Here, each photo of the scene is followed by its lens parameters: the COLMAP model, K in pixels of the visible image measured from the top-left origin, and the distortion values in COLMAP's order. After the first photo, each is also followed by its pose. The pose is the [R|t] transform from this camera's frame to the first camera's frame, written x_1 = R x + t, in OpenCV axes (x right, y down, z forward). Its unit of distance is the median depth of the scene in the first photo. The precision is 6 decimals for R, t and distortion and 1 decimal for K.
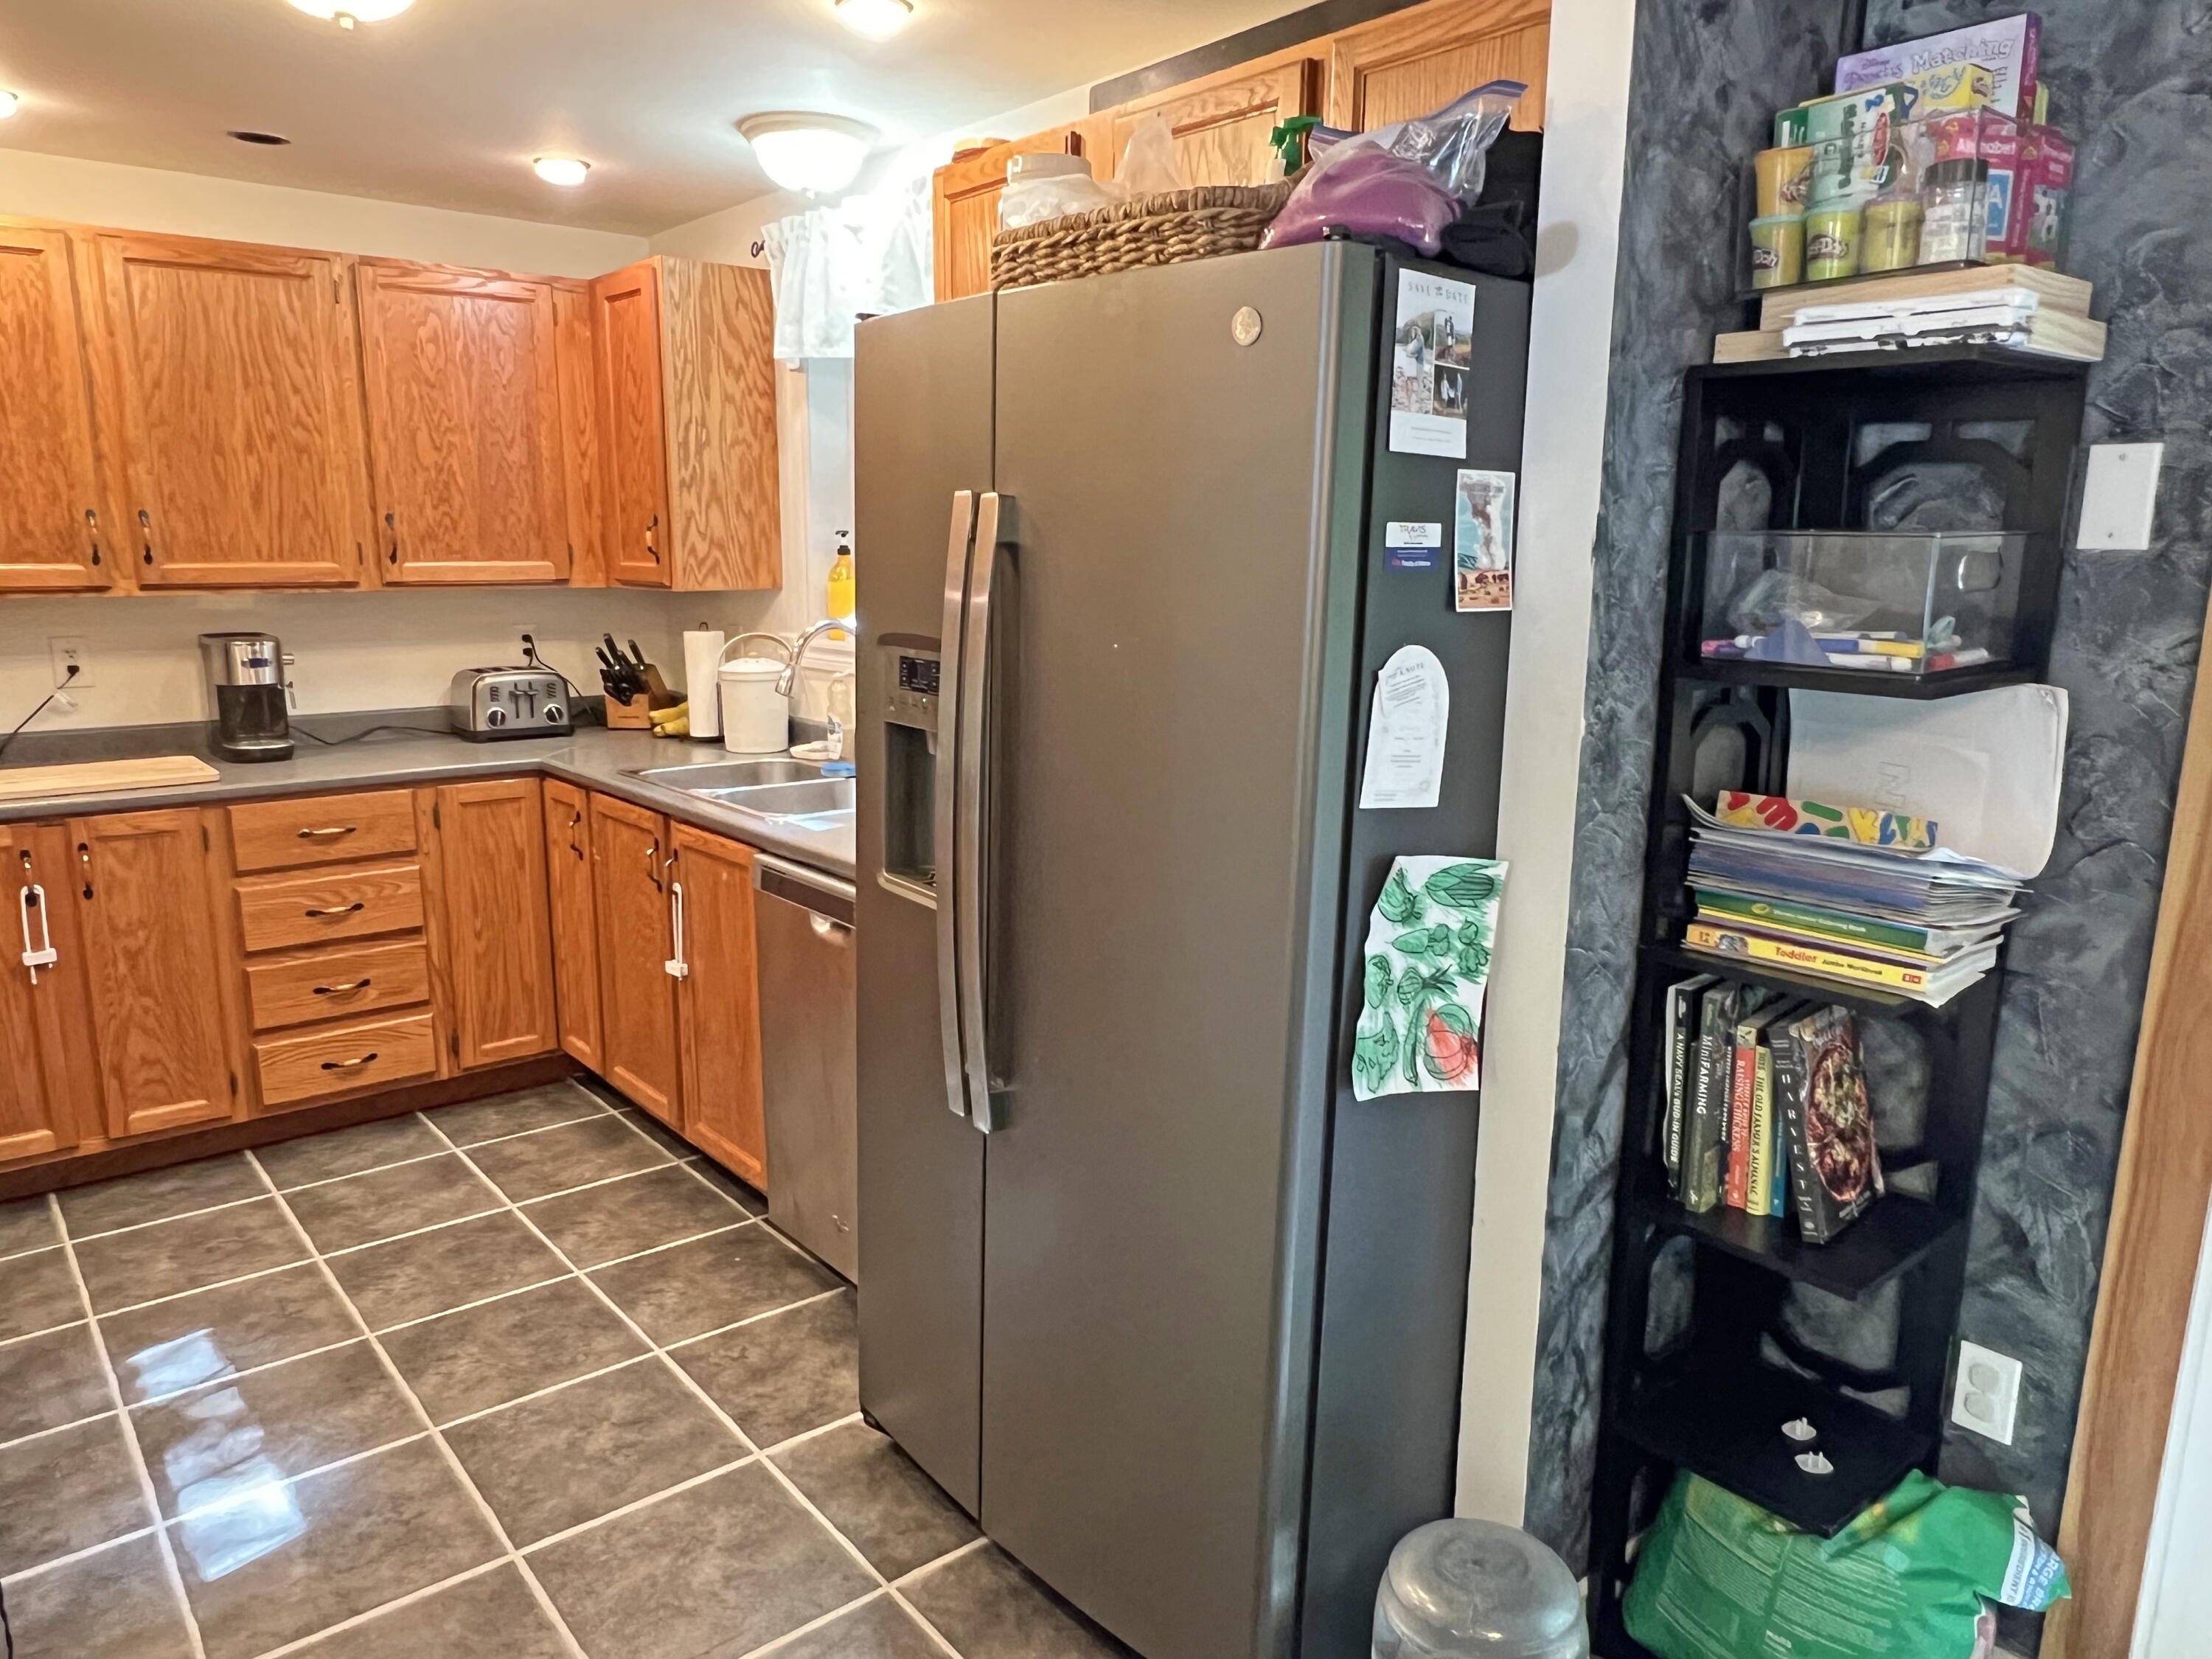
lens RADIAL K [[1491.6, 0, 1092.7], [0, 1491.6, 845.8], [0, 0, 1]] dist [0.002219, -0.004652]
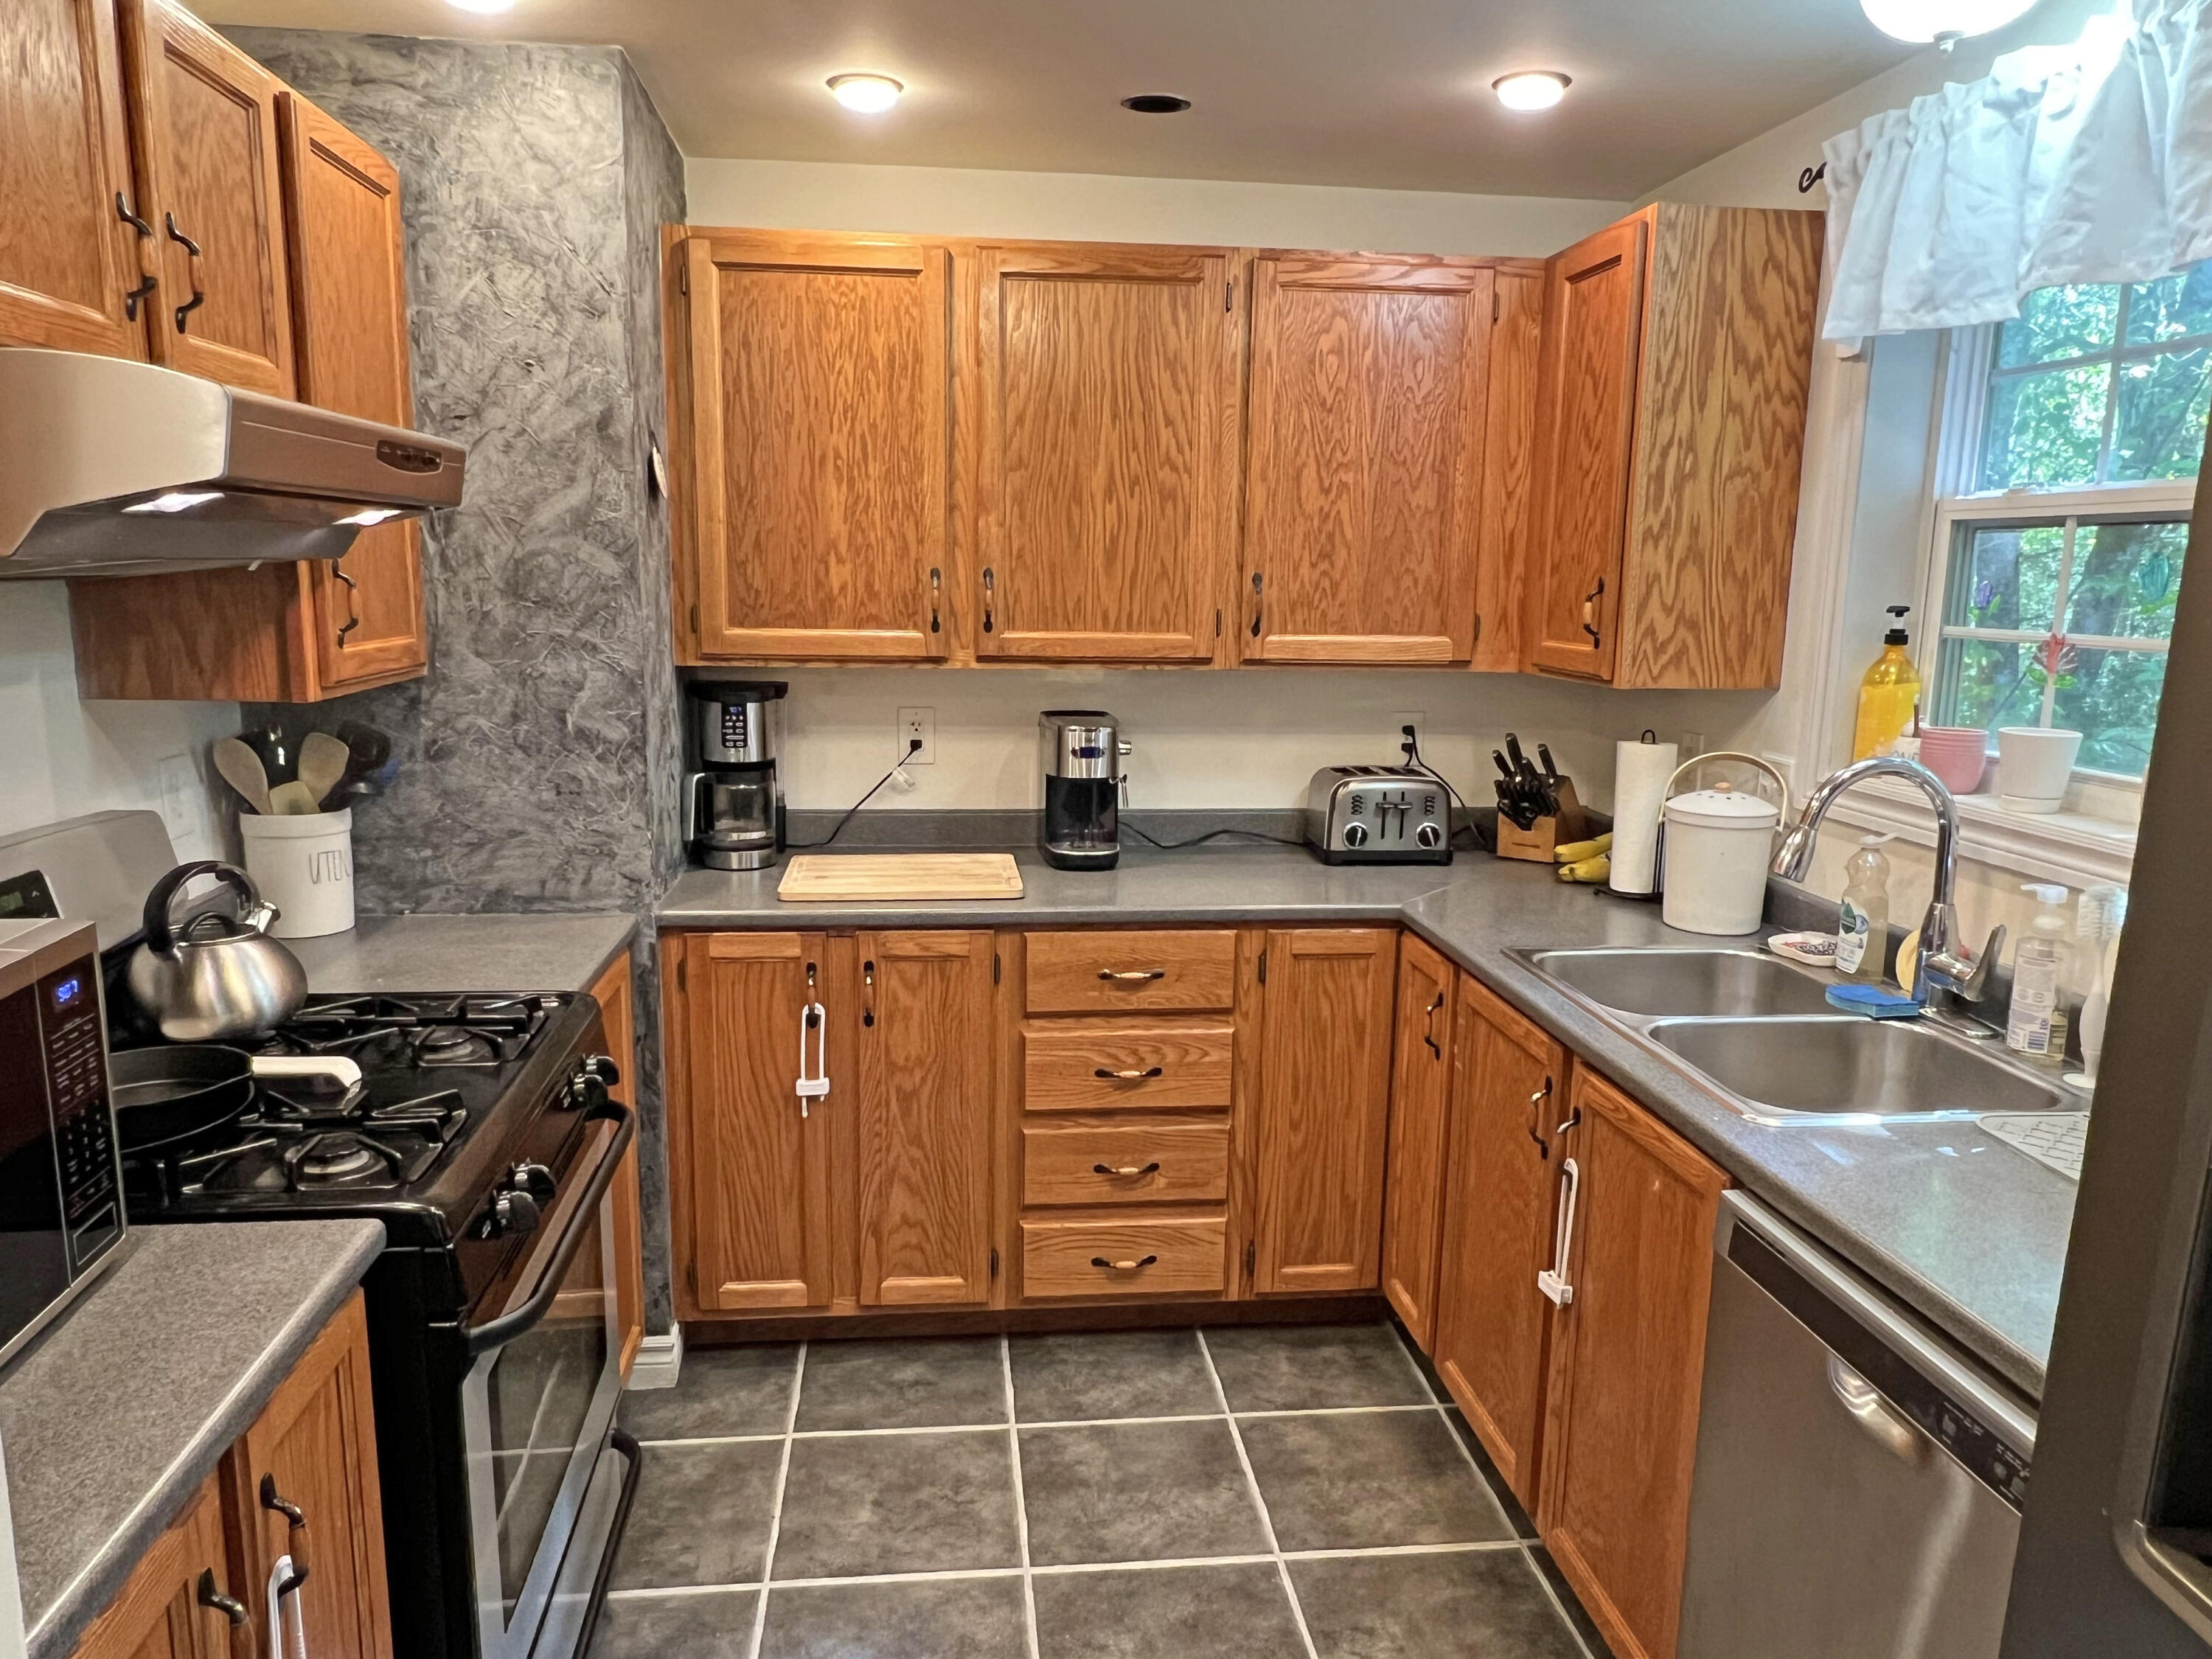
lens RADIAL K [[1491.6, 0, 1087.0], [0, 1491.6, 827.4], [0, 0, 1]] dist [0.002219, -0.004652]
pose [[0.832349, 0.102834, -0.544629, -0.107021], [-0.123546, 0.992338, -0.001447, -0.079812], [0.540307, 0.068491, 0.838676, 0.309300]]
